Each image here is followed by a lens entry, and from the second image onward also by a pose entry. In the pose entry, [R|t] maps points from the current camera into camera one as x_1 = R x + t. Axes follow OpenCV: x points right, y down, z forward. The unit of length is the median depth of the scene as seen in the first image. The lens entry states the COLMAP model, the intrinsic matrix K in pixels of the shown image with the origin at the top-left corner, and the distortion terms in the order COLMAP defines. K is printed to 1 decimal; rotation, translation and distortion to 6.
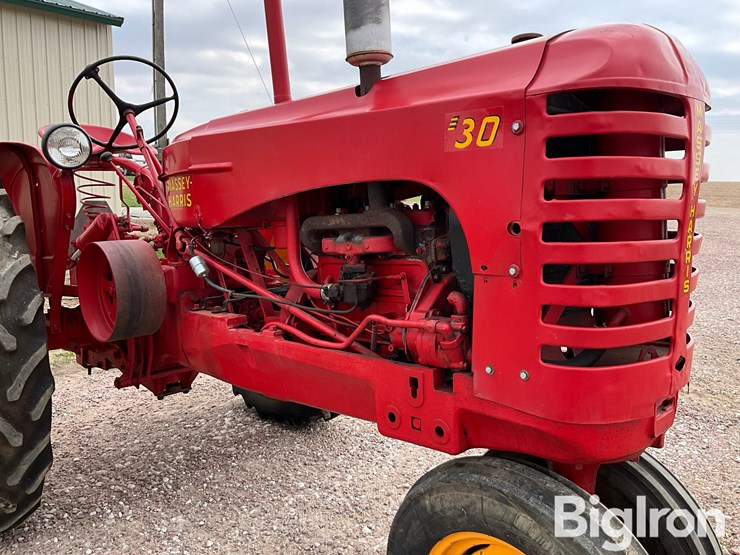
lens RADIAL K [[609.0, 0, 370.0], [0, 609.0, 277.5], [0, 0, 1]] dist [0.085453, -0.149397]
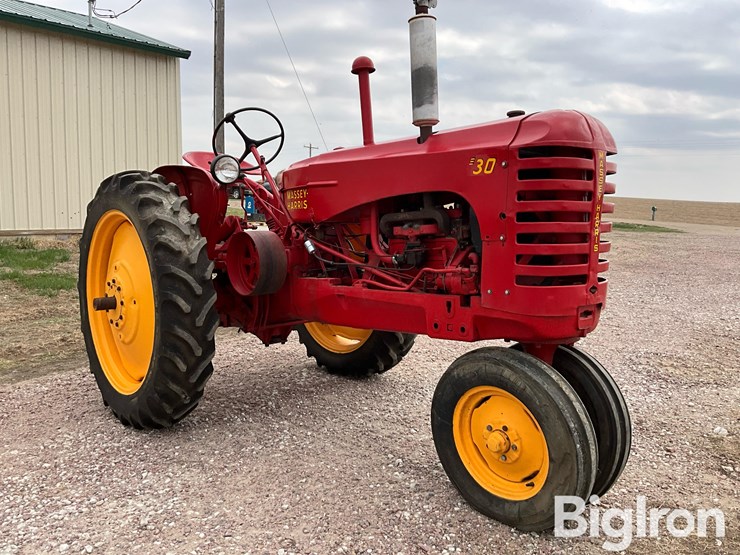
lens RADIAL K [[609.0, 0, 370.0], [0, 609.0, 277.5], [0, 0, 1]] dist [0.085453, -0.149397]
pose [[0.998627, 0.015952, -0.049897, -0.061503], [-0.017354, 0.999463, -0.027790, 0.128148], [0.049427, 0.028618, 0.998368, -0.691043]]
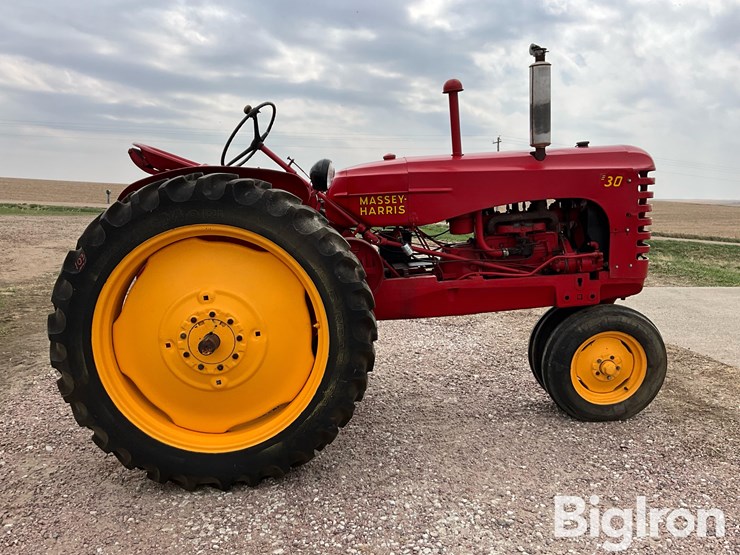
lens RADIAL K [[609.0, 0, 370.0], [0, 609.0, 277.5], [0, 0, 1]] dist [0.085453, -0.149397]
pose [[0.678948, -0.106213, 0.726463, -2.000213], [0.109075, 0.993092, 0.043255, -0.032547], [-0.726038, 0.049872, 0.685843, -0.073589]]
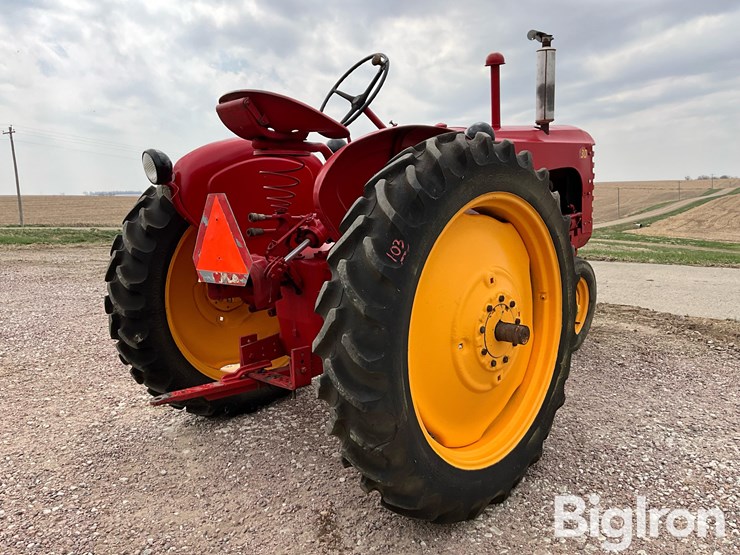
lens RADIAL K [[609.0, 0, 370.0], [0, 609.0, 277.5], [0, 0, 1]] dist [0.085453, -0.149397]
pose [[-0.011888, -0.158628, 0.987267, -2.479890], [0.170337, 0.972584, 0.158320, -0.232834], [-0.985314, 0.170050, 0.015458, 1.680005]]
